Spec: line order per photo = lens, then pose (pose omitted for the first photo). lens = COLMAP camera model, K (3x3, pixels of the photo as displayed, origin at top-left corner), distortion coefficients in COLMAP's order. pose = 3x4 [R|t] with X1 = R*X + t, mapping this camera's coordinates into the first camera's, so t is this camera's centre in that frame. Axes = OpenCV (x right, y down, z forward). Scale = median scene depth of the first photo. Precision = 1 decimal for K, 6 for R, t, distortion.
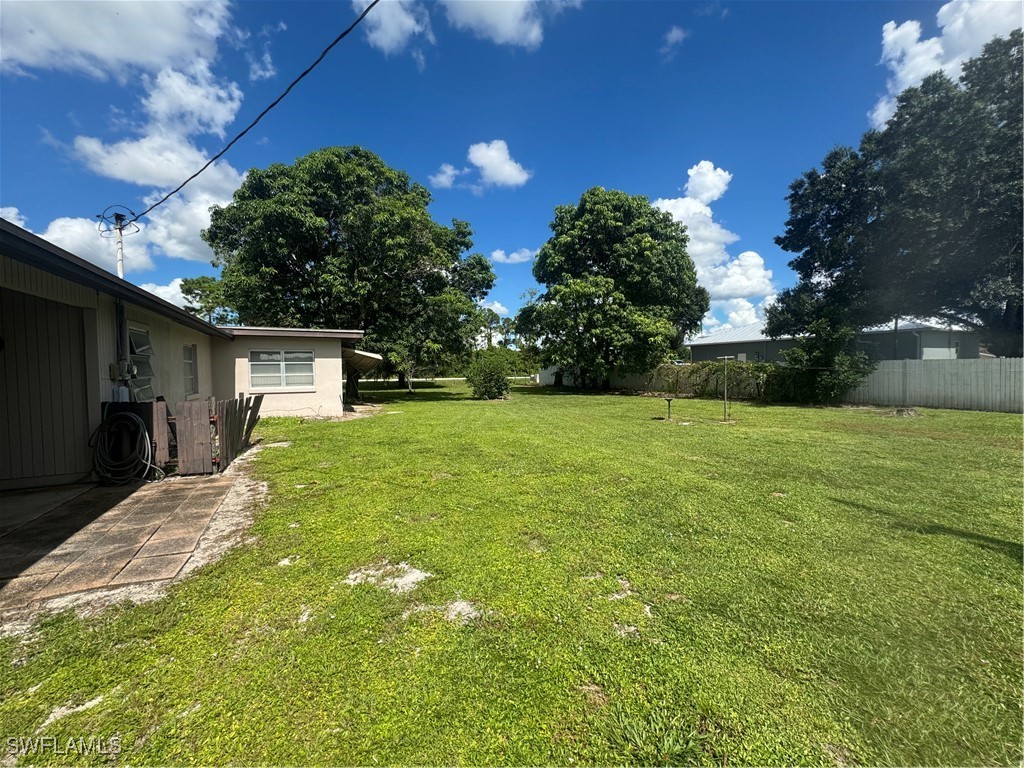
lens RADIAL K [[409.9, 0, 507.0], [0, 409.9, 378.7], [0, 0, 1]] dist [-0.010215, 0.001247]
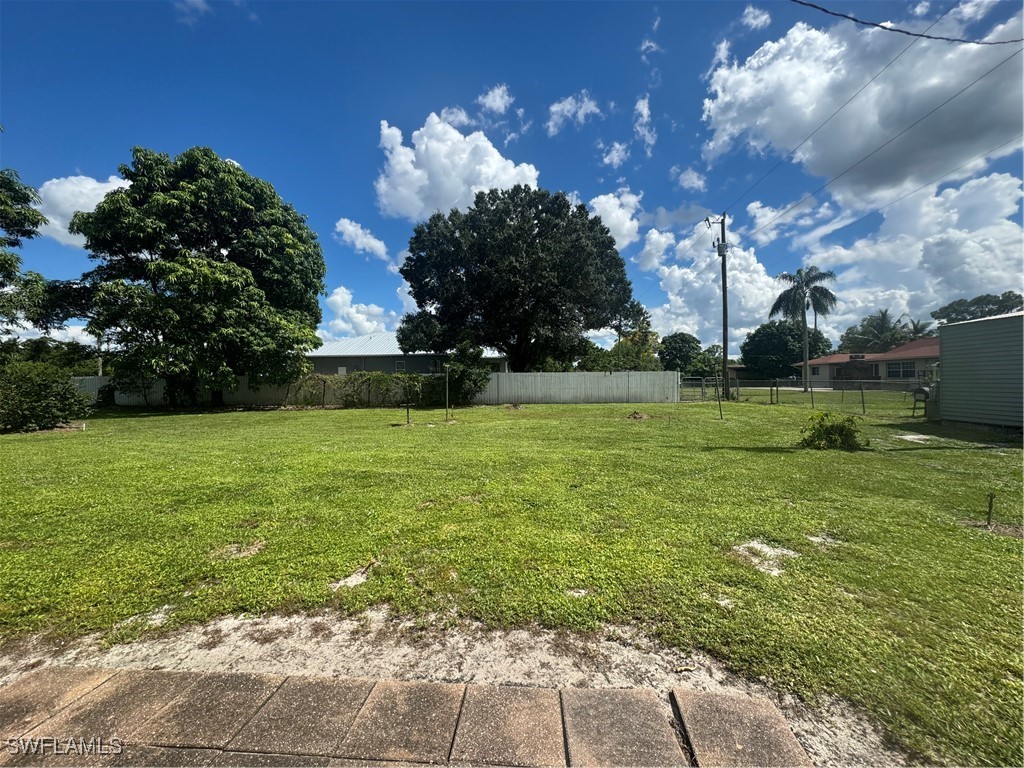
lens RADIAL K [[409.9, 0, 509.5], [0, 409.9, 387.8], [0, 0, 1]] dist [-0.010215, 0.001247]
pose [[0.504791, -0.009633, 0.863188, -0.190055], [0.022832, 0.999737, -0.002195, 0.007811], [-0.862940, 0.020817, 0.504878, 0.132099]]
